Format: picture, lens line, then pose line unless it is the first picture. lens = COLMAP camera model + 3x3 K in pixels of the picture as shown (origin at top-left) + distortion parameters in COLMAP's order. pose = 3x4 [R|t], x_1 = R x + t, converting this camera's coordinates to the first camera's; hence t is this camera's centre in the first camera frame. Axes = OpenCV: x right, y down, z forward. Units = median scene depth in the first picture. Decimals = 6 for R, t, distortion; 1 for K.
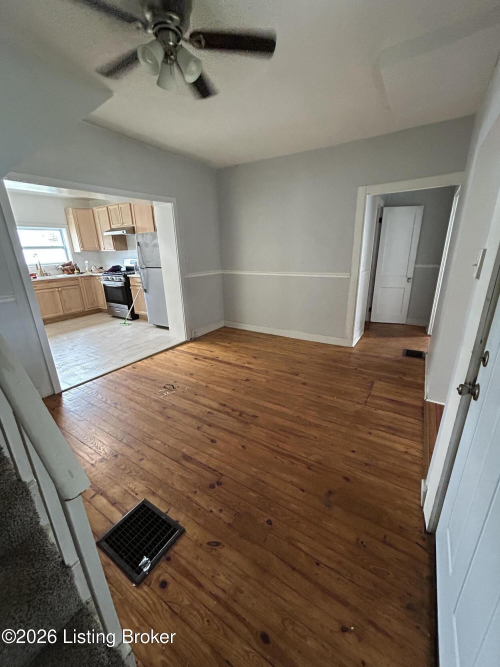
lens RADIAL K [[265.2, 0, 249.8], [0, 265.2, 330.3], [0, 0, 1]] dist [-0.000274, 0.000125]
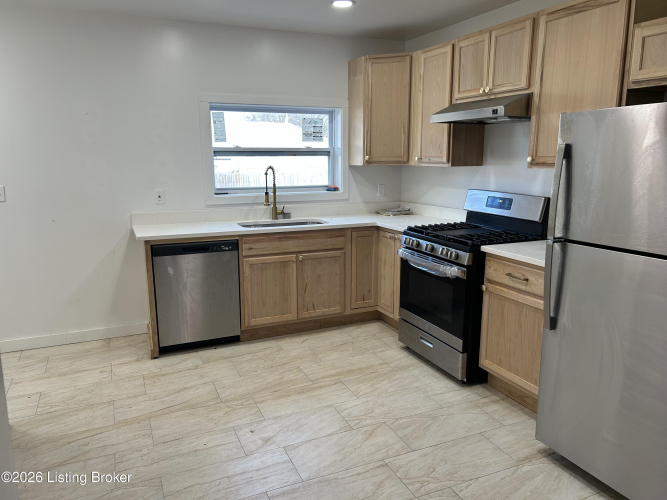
lens RADIAL K [[501.6, 0, 333.5], [0, 501.6, 250.0], [0, 0, 1]] dist [0.005299, 0.000952]
pose [[0.828505, 0.129176, -0.544879, -0.412700], [-0.187817, 0.980769, -0.053067, -0.203167], [0.527546, 0.146304, 0.836834, 0.608043]]
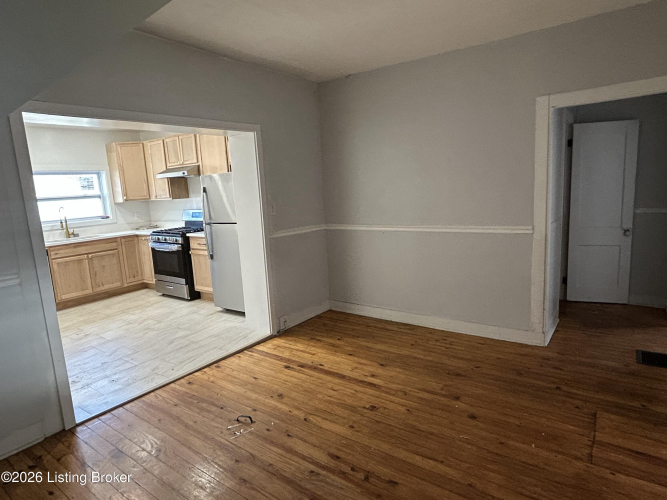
lens RADIAL K [[395.4, 0, 332.2], [0, 395.4, 247.8], [0, 0, 1]] dist [-0.000903, -0.001447]
pose [[0.997107, -0.019412, -0.073493, -0.023671], [0.008449, 0.989152, -0.146650, -0.031374], [0.075542, 0.145604, 0.986455, 0.051399]]
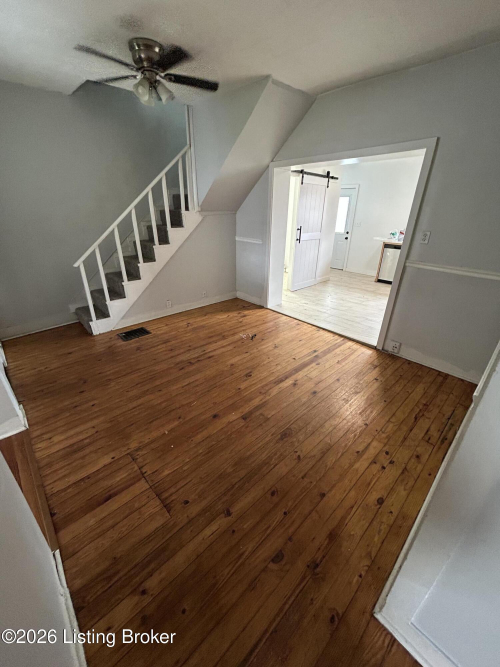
lens RADIAL K [[265.2, 0, 249.8], [0, 265.2, 330.3], [0, 0, 1]] dist [-0.000274, 0.000125]
pose [[-0.240664, 0.421361, -0.874378, 0.557736], [-0.306644, 0.821708, 0.480380, -0.288939], [0.920897, 0.383733, -0.068548, 0.807307]]
